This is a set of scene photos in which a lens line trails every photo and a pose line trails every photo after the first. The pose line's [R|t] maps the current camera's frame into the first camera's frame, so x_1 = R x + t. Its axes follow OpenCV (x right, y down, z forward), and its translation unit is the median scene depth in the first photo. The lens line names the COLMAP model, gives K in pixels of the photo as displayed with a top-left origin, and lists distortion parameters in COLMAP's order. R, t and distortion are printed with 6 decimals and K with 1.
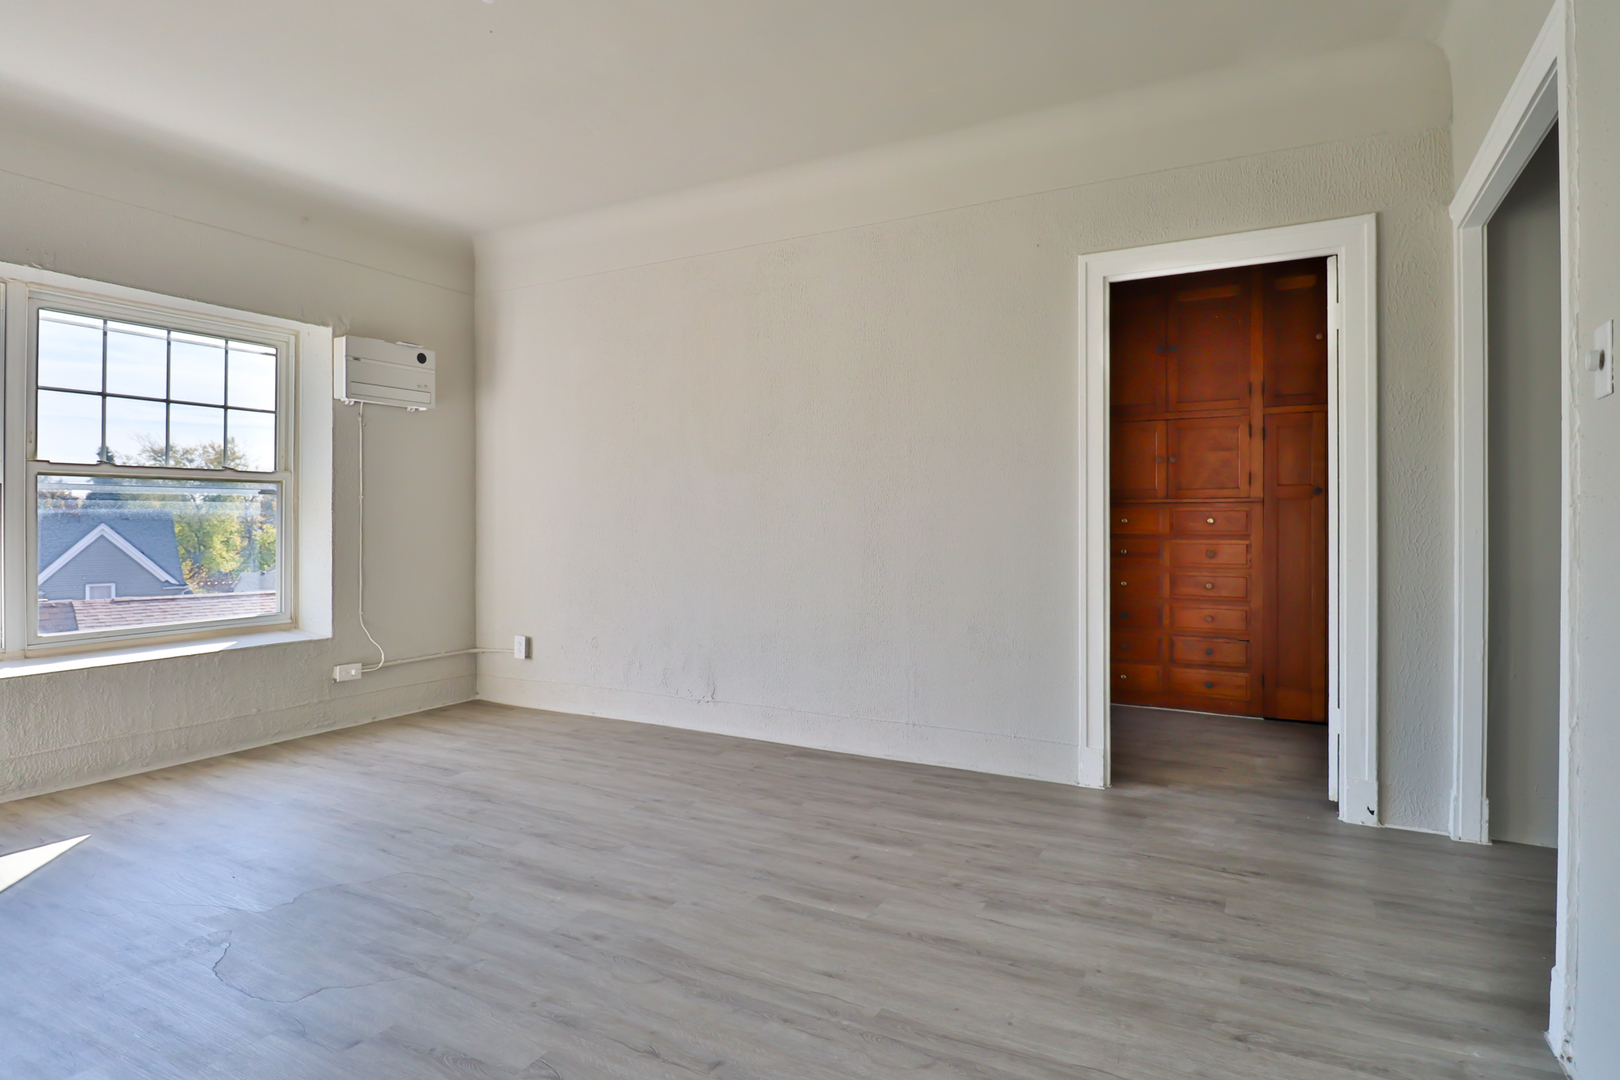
lens RADIAL K [[853.9, 0, 827.3], [0, 853.9, 520.3], [0, 0, 1]] dist [-0.000161, -0.014046]
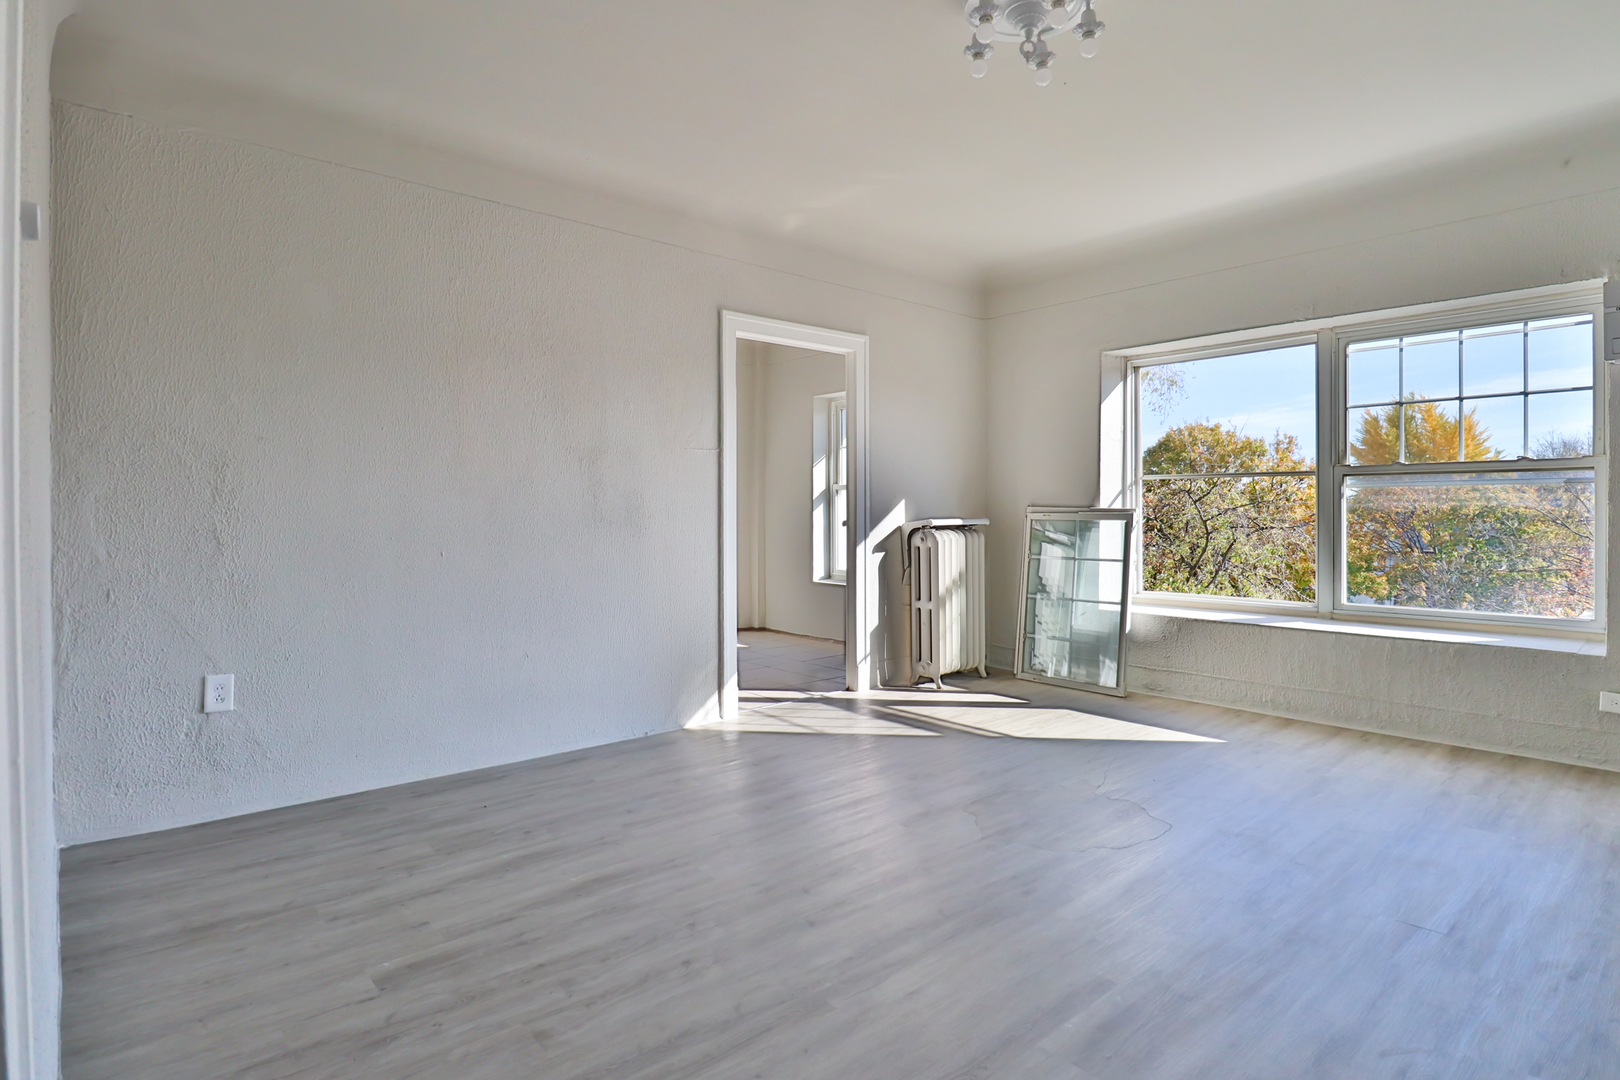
lens RADIAL K [[853.9, 0, 827.3], [0, 853.9, 520.3], [0, 0, 1]] dist [-0.000161, -0.014046]
pose [[-0.344319, 0.011396, -0.938784, 0.672235], [-0.000446, 0.999924, 0.012302, -0.003914], [0.938853, 0.004655, -0.344288, 0.900916]]
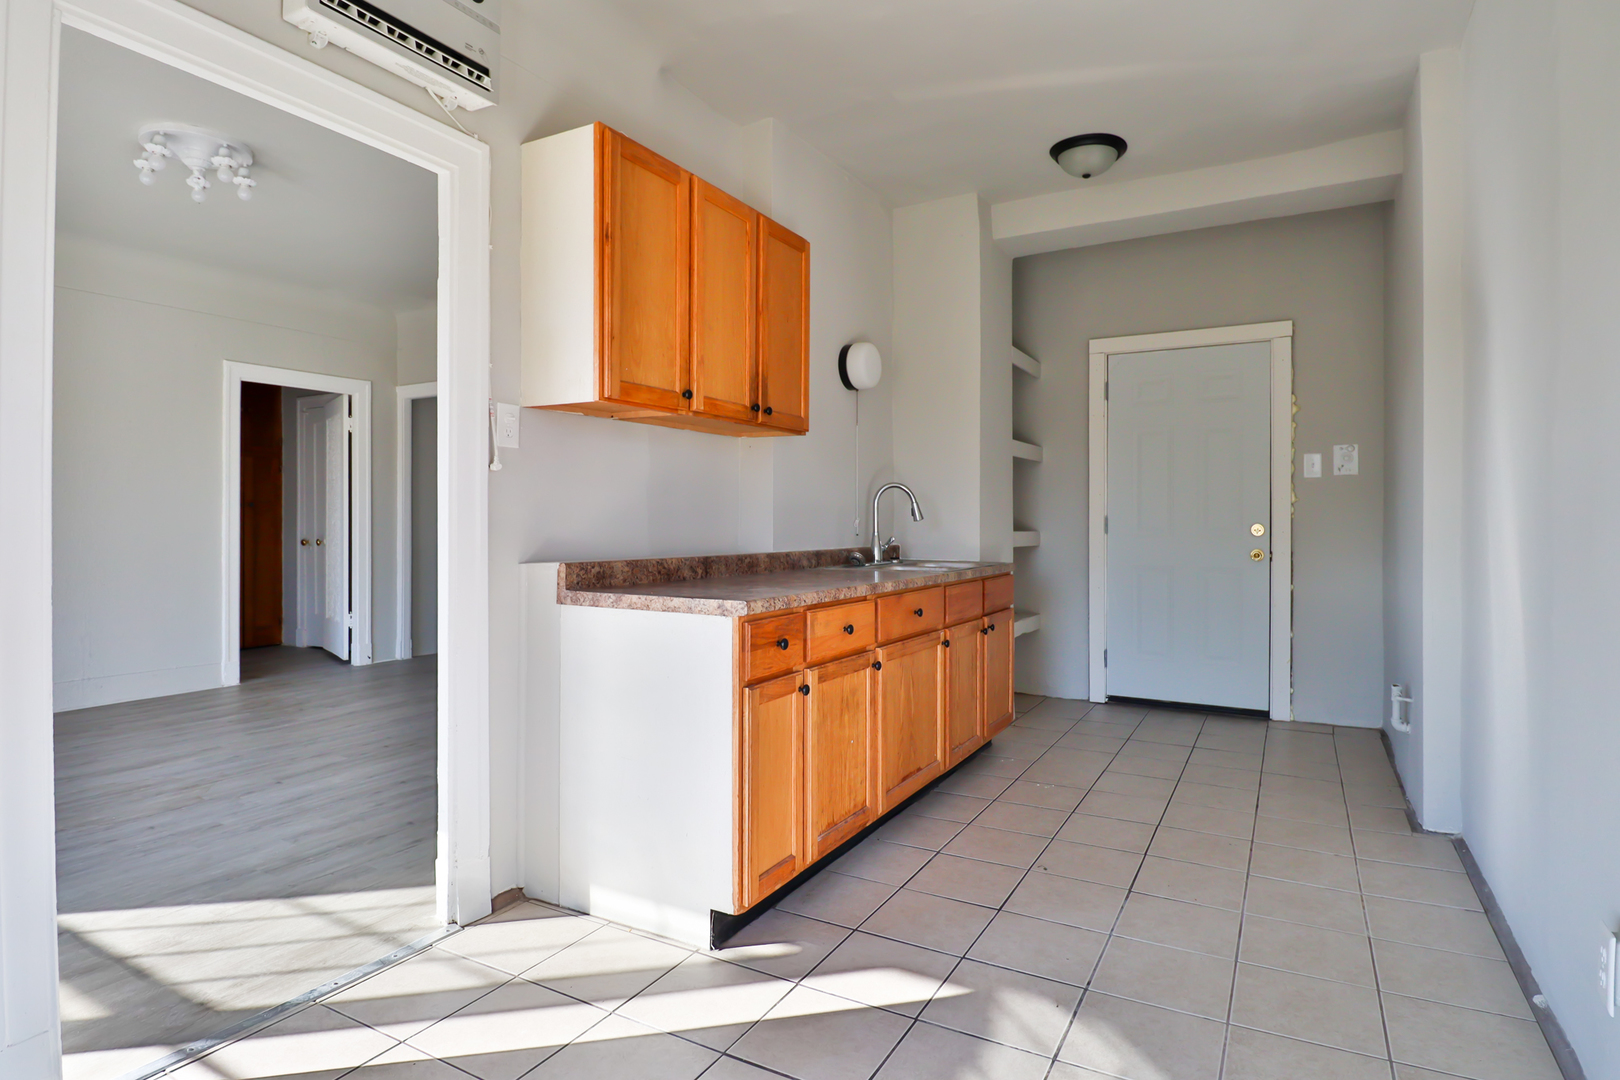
lens RADIAL K [[853.9, 0, 827.3], [0, 853.9, 520.3], [0, 0, 1]] dist [-0.000161, -0.014046]
pose [[0.014865, 0.003058, 0.999885, -1.609805], [0.001700, 0.999994, -0.003084, 0.002301], [-0.999888, 0.001745, 0.014859, -0.208268]]
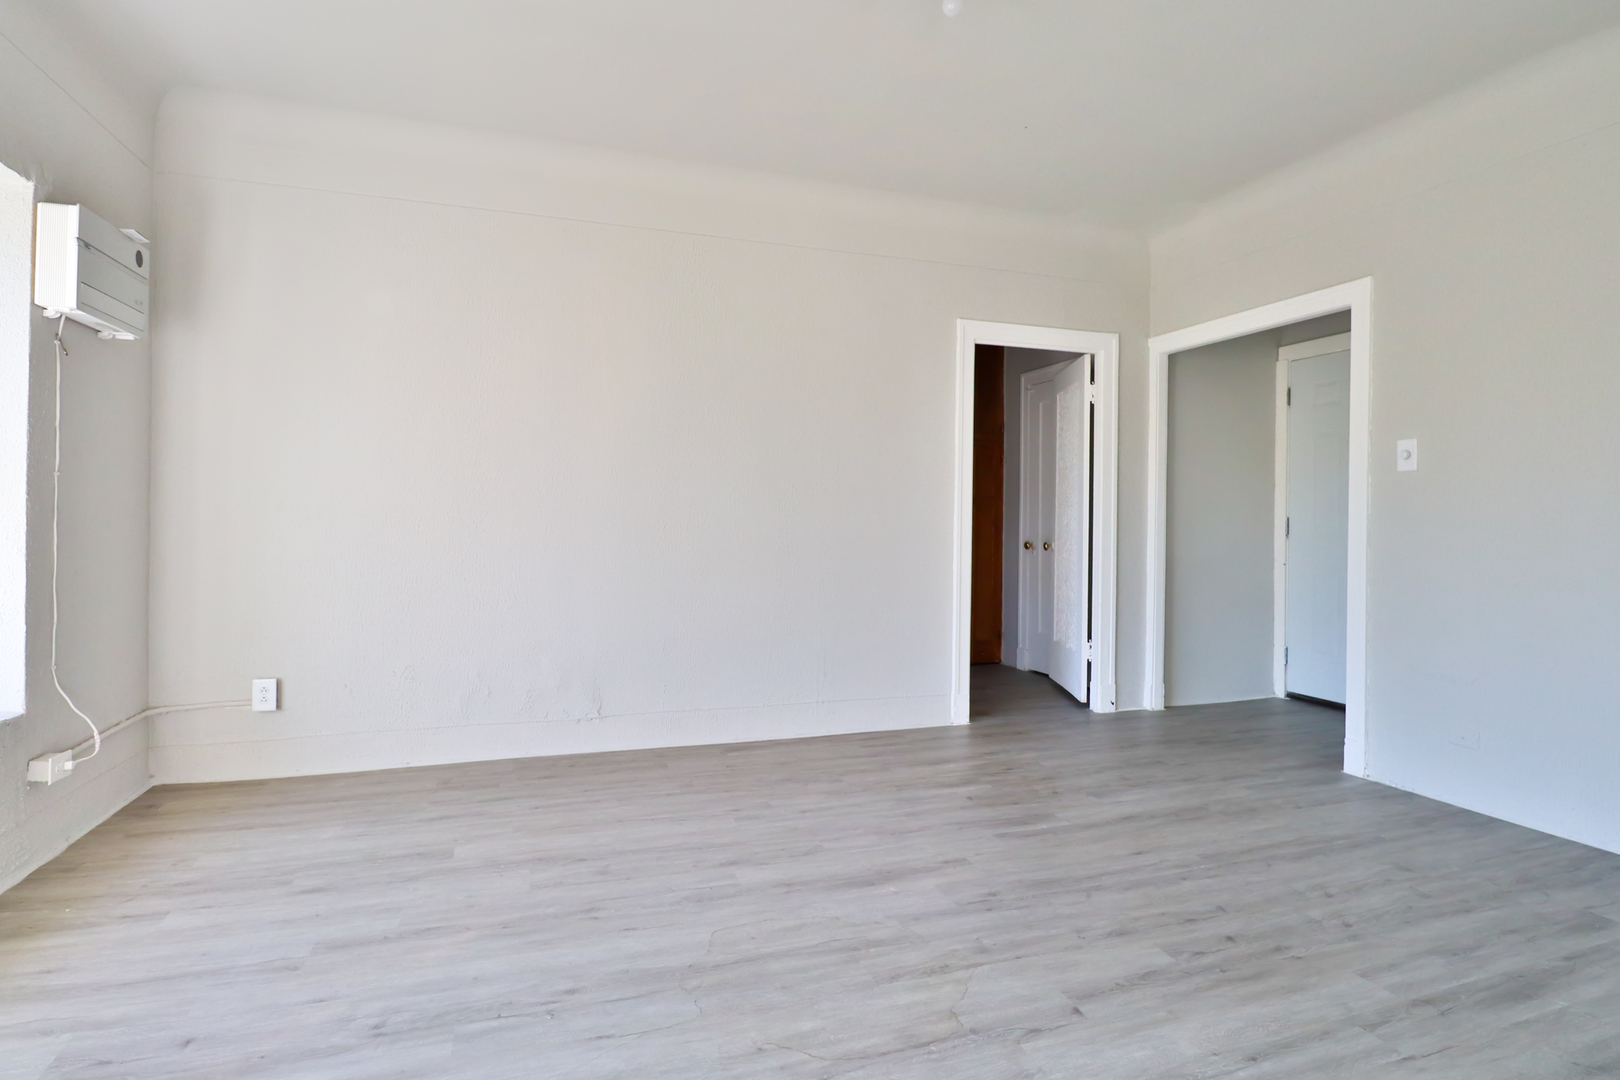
lens RADIAL K [[853.9, 0, 827.3], [0, 853.9, 520.3], [0, 0, 1]] dist [-0.000161, -0.014046]
pose [[0.678723, 0.006586, 0.734365, -0.986320], [-0.009215, 0.999957, -0.000451, 0.000178], [-0.734336, -0.006460, 0.678755, 0.318256]]
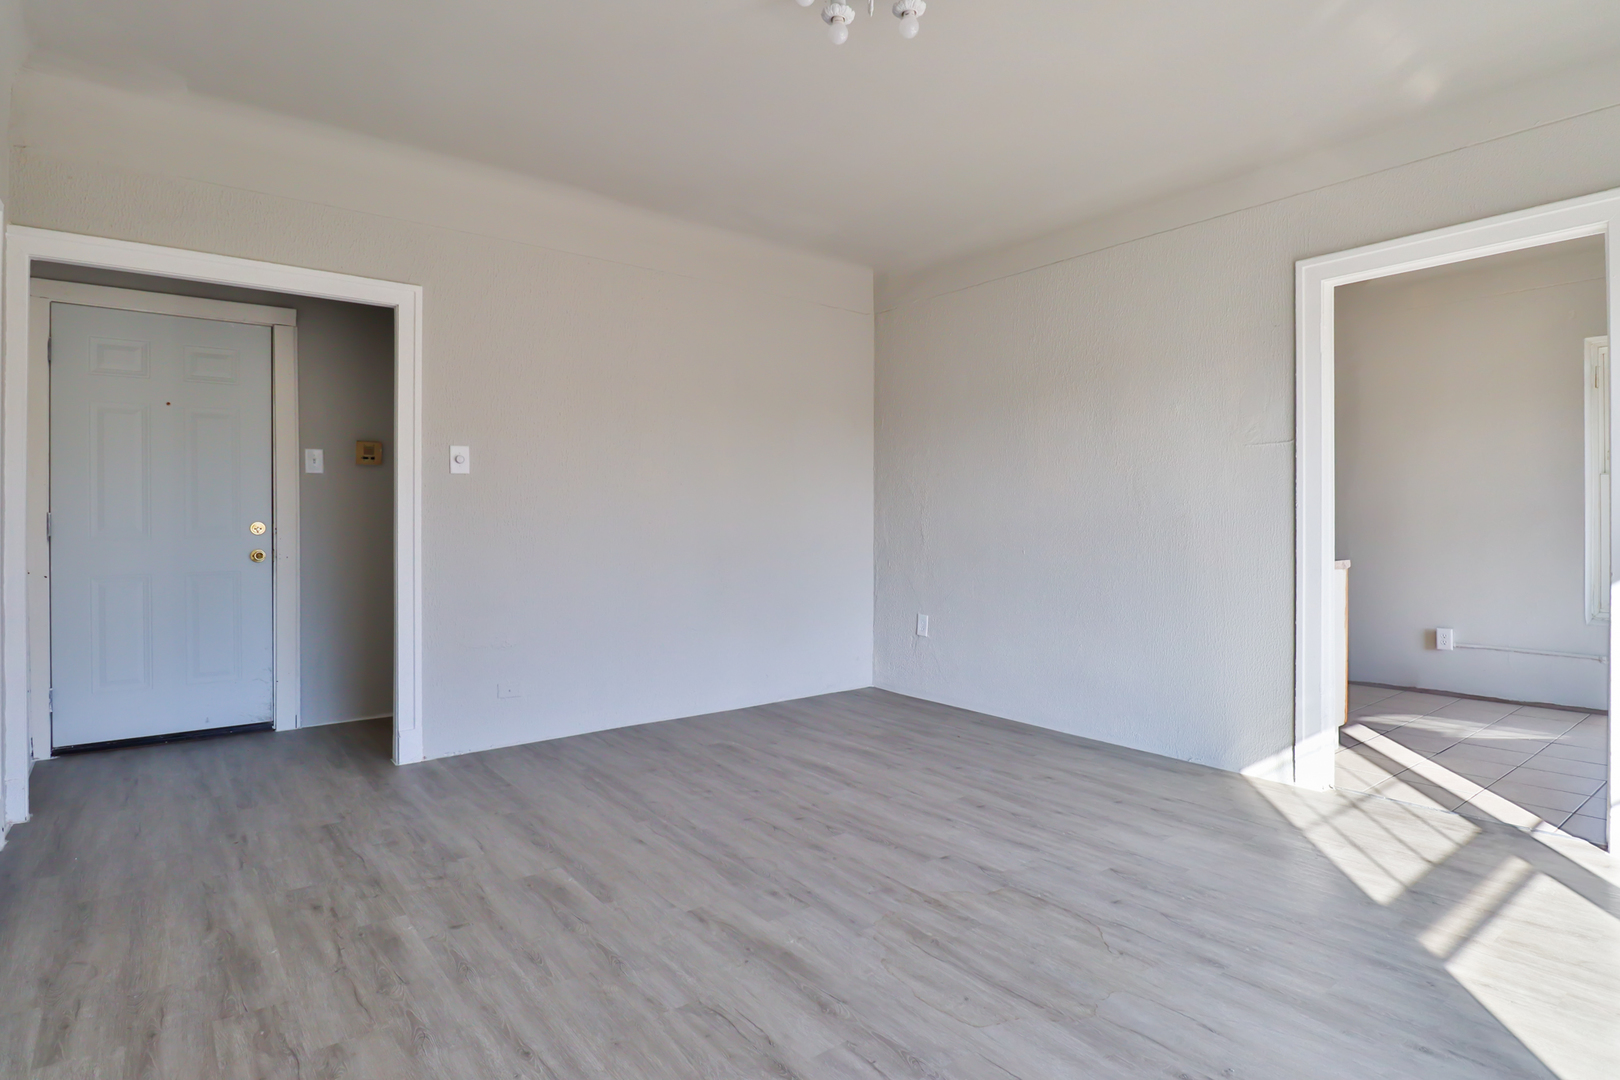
lens RADIAL K [[853.9, 0, 827.3], [0, 853.9, 520.3], [0, 0, 1]] dist [-0.000161, -0.014046]
pose [[-0.914802, 0.000959, 0.403901, -0.626060], [0.002150, 0.999995, 0.002493, -0.004549], [-0.403896, 0.003149, -0.914799, 1.586586]]
